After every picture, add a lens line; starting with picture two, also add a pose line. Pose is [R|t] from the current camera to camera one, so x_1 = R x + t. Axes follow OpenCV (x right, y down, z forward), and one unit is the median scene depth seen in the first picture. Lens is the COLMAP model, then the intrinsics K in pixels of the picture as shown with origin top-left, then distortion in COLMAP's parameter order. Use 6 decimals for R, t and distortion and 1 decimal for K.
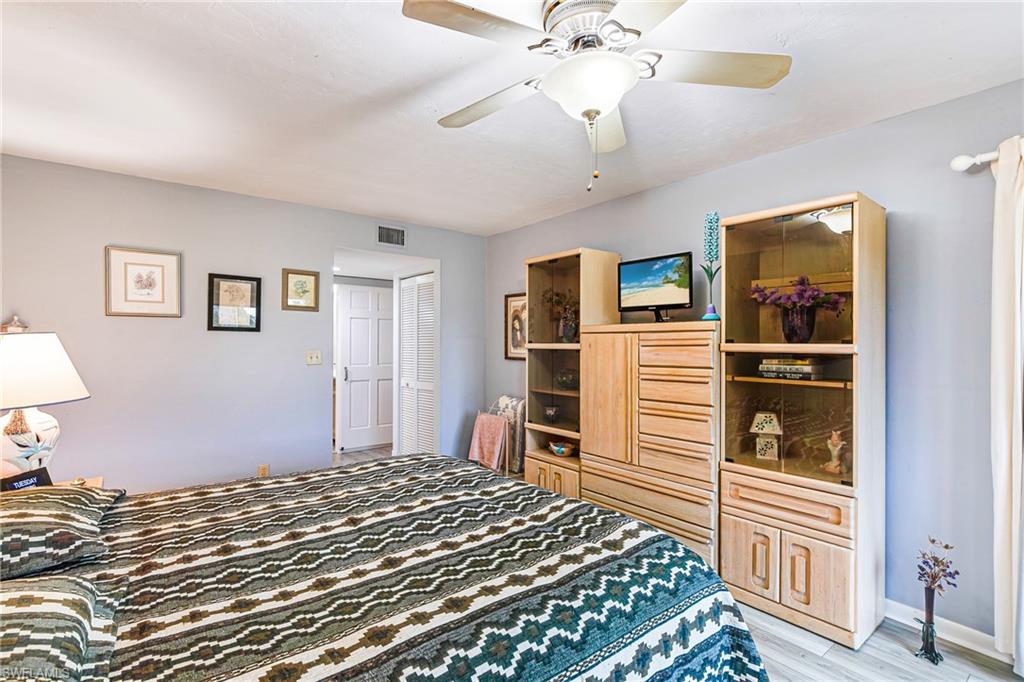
lens RADIAL K [[480.7, 0, 512.5], [0, 480.7, 339.4], [0, 0, 1]] dist [0.006468, 0.000406]
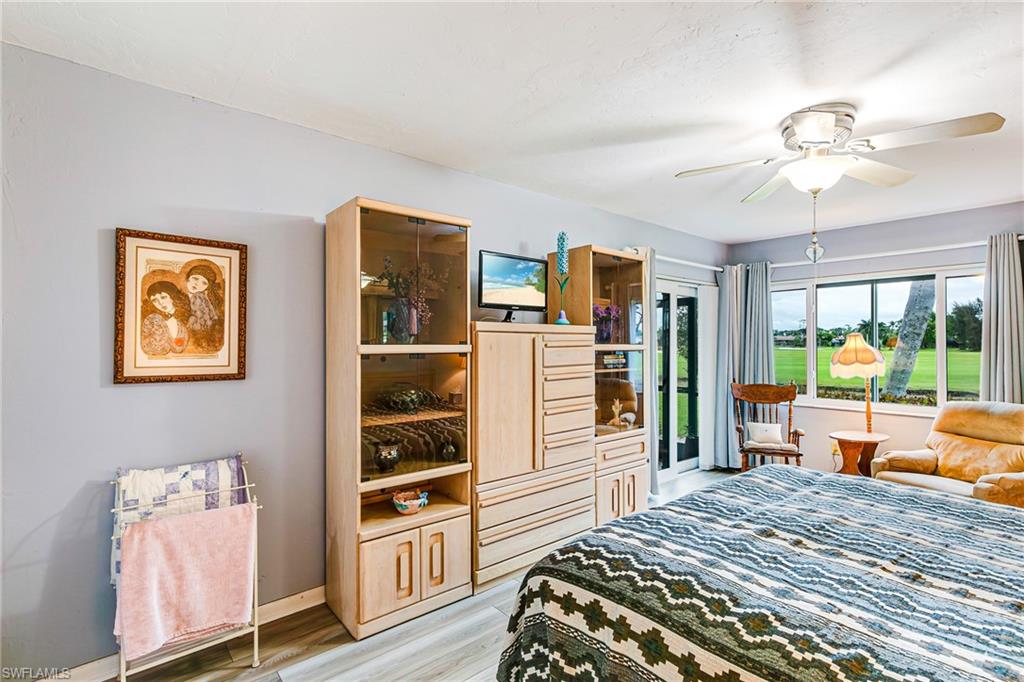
lens RADIAL K [[480.7, 0, 505.3], [0, 480.7, 344.1], [0, 0, 1]] dist [0.006468, 0.000406]
pose [[-0.021185, 0.003797, 0.999768, -0.672676], [-0.003460, 0.999987, -0.003871, 0.011743], [-0.999770, -0.003542, -0.021171, 1.038267]]
